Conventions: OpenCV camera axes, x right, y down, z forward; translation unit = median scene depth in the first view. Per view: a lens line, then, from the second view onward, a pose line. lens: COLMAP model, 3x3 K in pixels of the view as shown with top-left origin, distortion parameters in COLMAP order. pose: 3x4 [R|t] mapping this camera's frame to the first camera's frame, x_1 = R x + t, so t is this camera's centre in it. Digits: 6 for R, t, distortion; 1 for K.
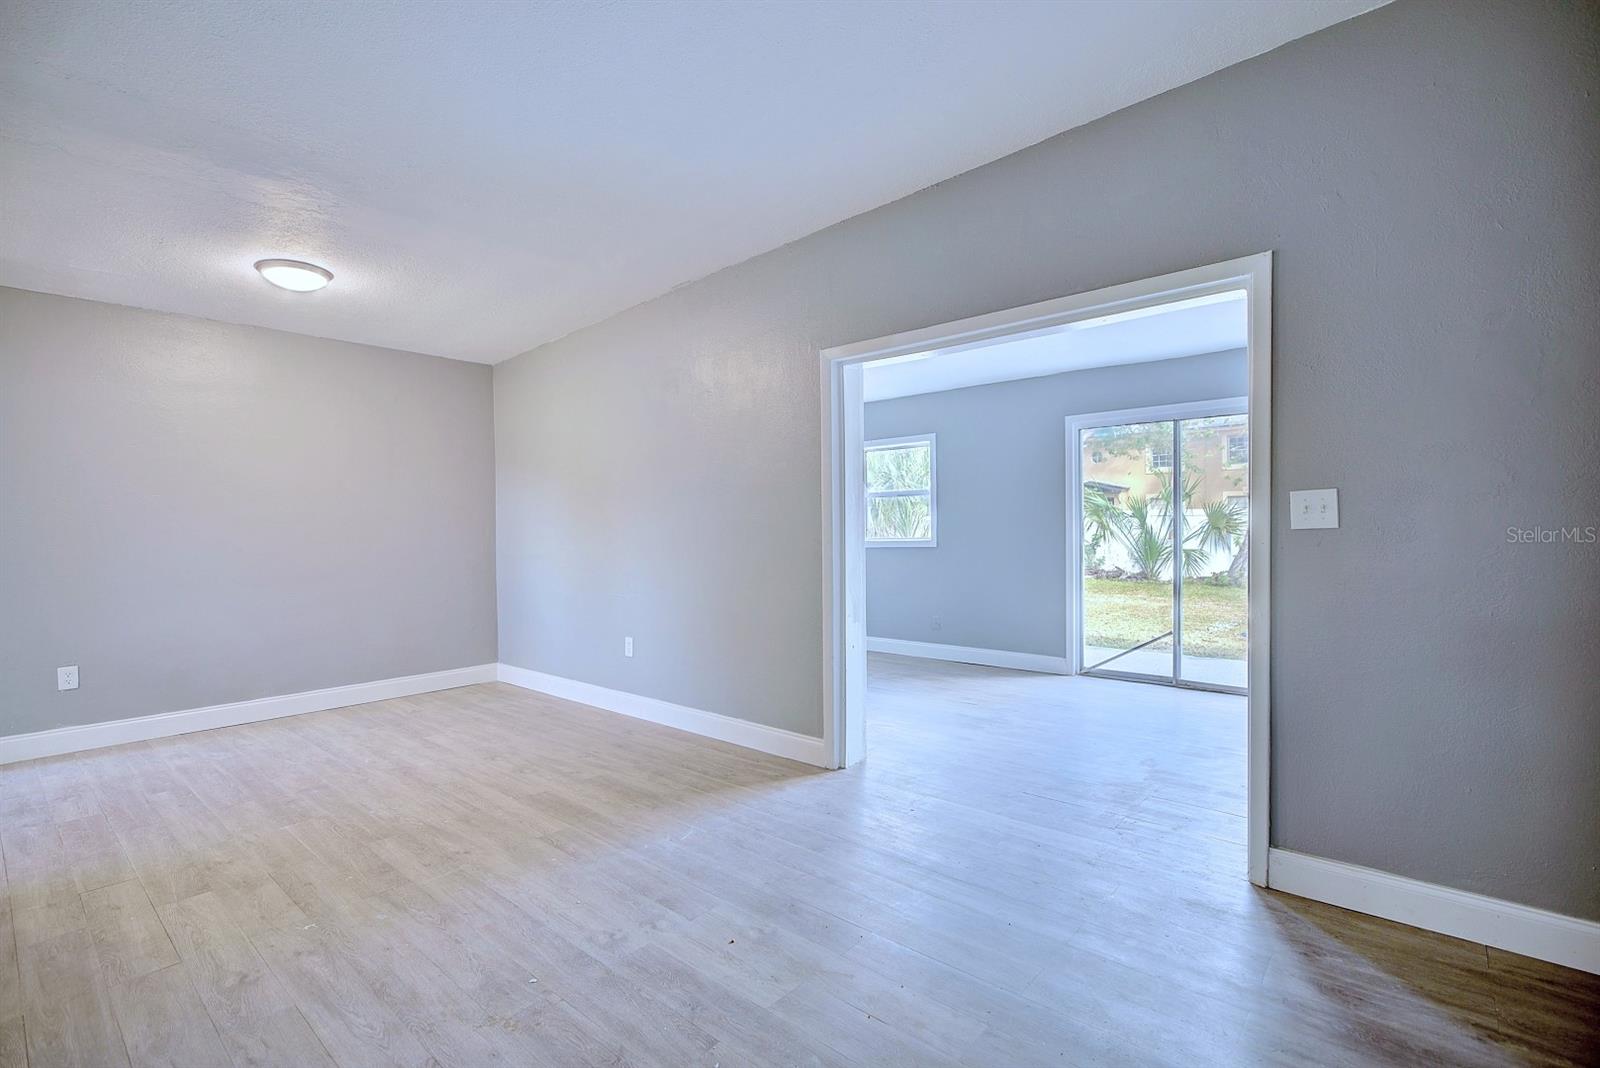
lens RADIAL K [[731.6, 0, 797.7], [0, 731.6, 538.6], [0, 0, 1]] dist [-0.005166, -0.002439]
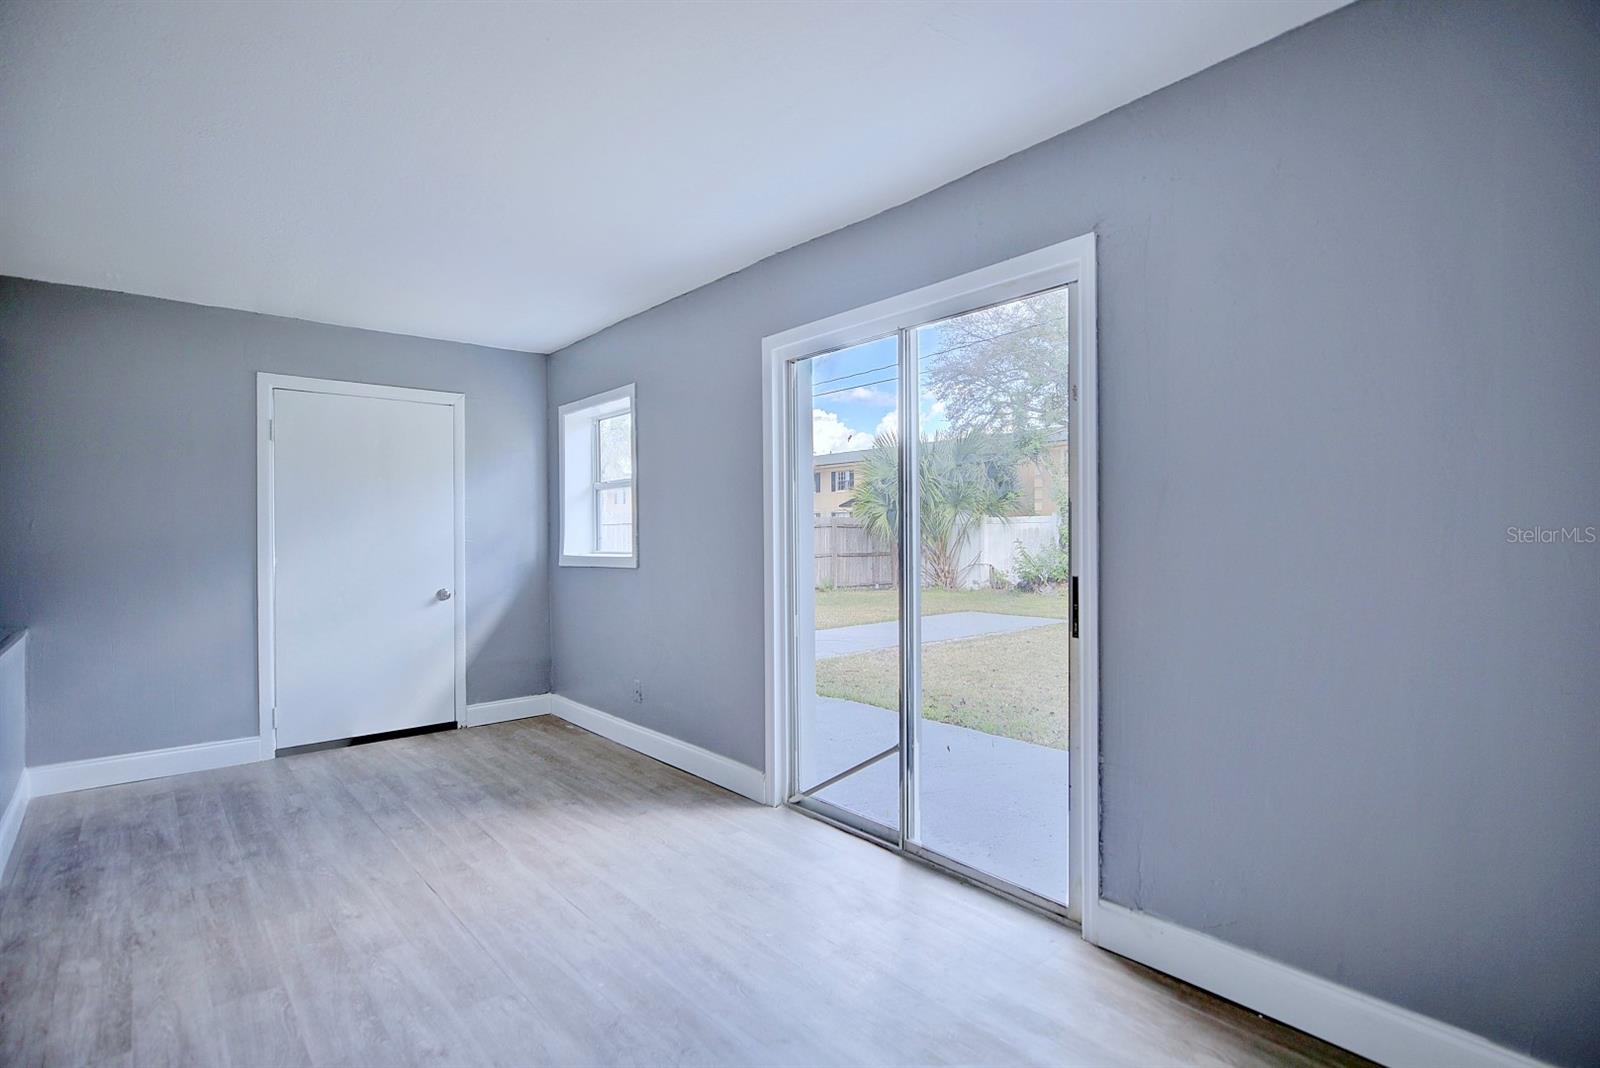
lens RADIAL K [[772.7, 0, 806.2], [0, 772.7, 528.0], [0, 0, 1]] dist [-0.005035, -0.000827]
pose [[0.993071, 0.001076, -0.117512, 0.872964], [-0.003551, 0.999776, -0.020848, -0.021079], [0.117463, 0.021121, 0.992853, 0.773099]]
